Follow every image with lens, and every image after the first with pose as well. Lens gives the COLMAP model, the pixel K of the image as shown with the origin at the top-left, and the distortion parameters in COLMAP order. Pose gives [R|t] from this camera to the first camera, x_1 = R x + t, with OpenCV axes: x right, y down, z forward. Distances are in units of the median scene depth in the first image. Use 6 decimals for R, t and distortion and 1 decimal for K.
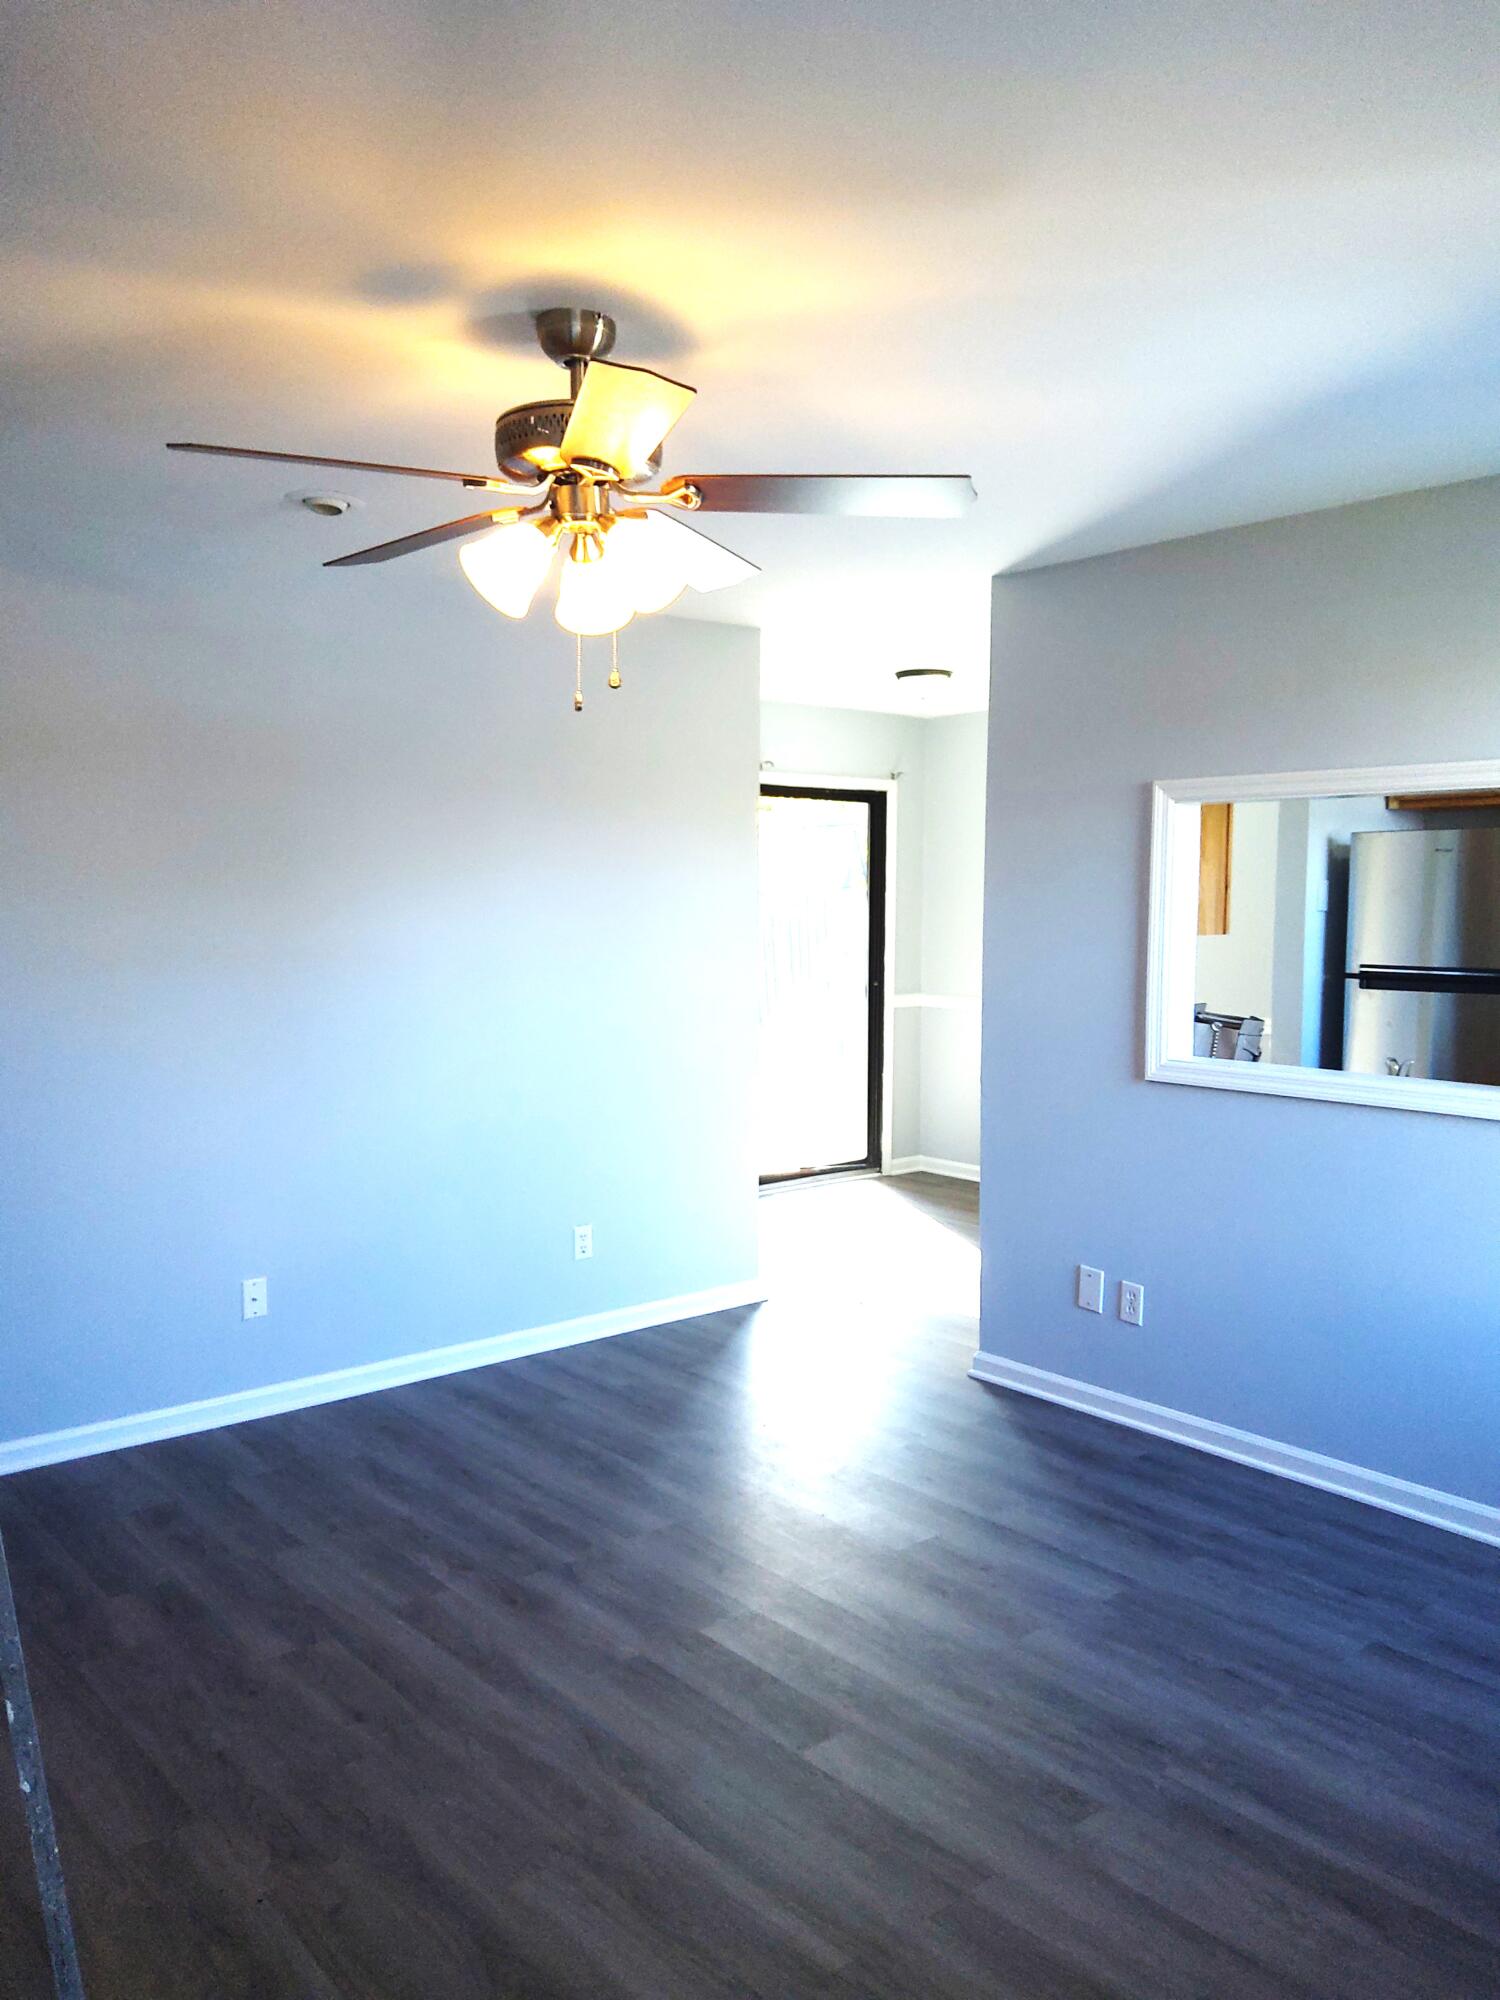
lens RADIAL K [[1510.6, 0, 750.0], [0, 1510.6, 1000.0], [0, 0, 1]] dist [-0.008346, -0.006246]
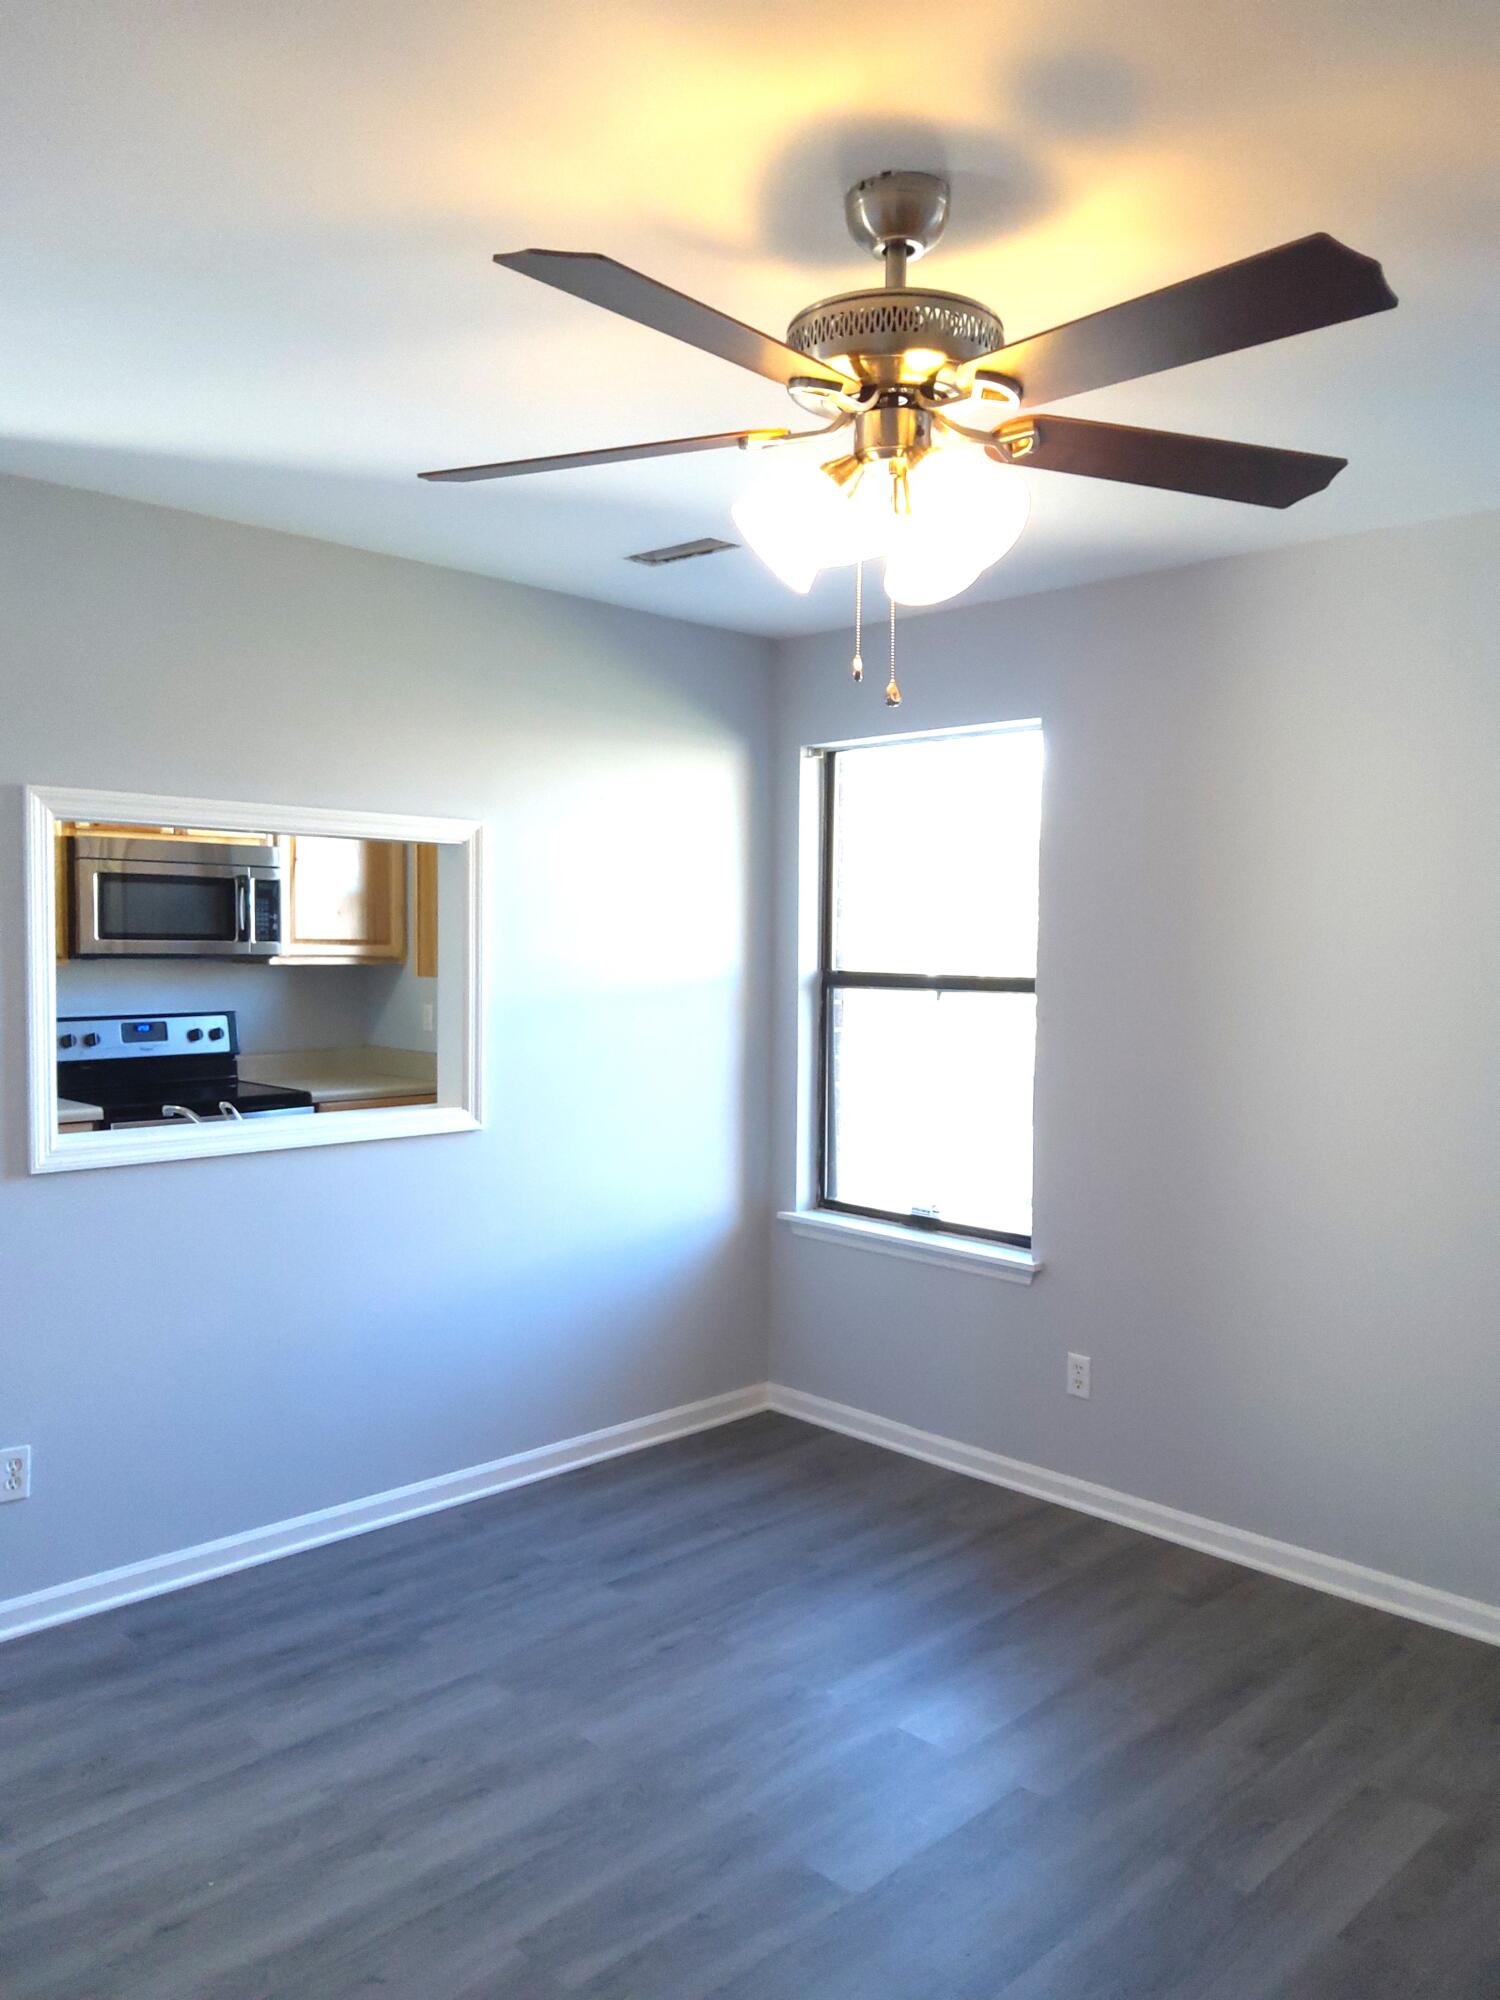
lens RADIAL K [[1510.6, 0, 750.0], [0, 1510.6, 1000.0], [0, 0, 1]] dist [-0.008346, -0.006246]
pose [[-0.079062, -0.049199, 0.995655, -0.733299], [0.060528, 0.996702, 0.054057, -0.076043], [-0.995030, 0.064538, -0.075824, 0.965805]]
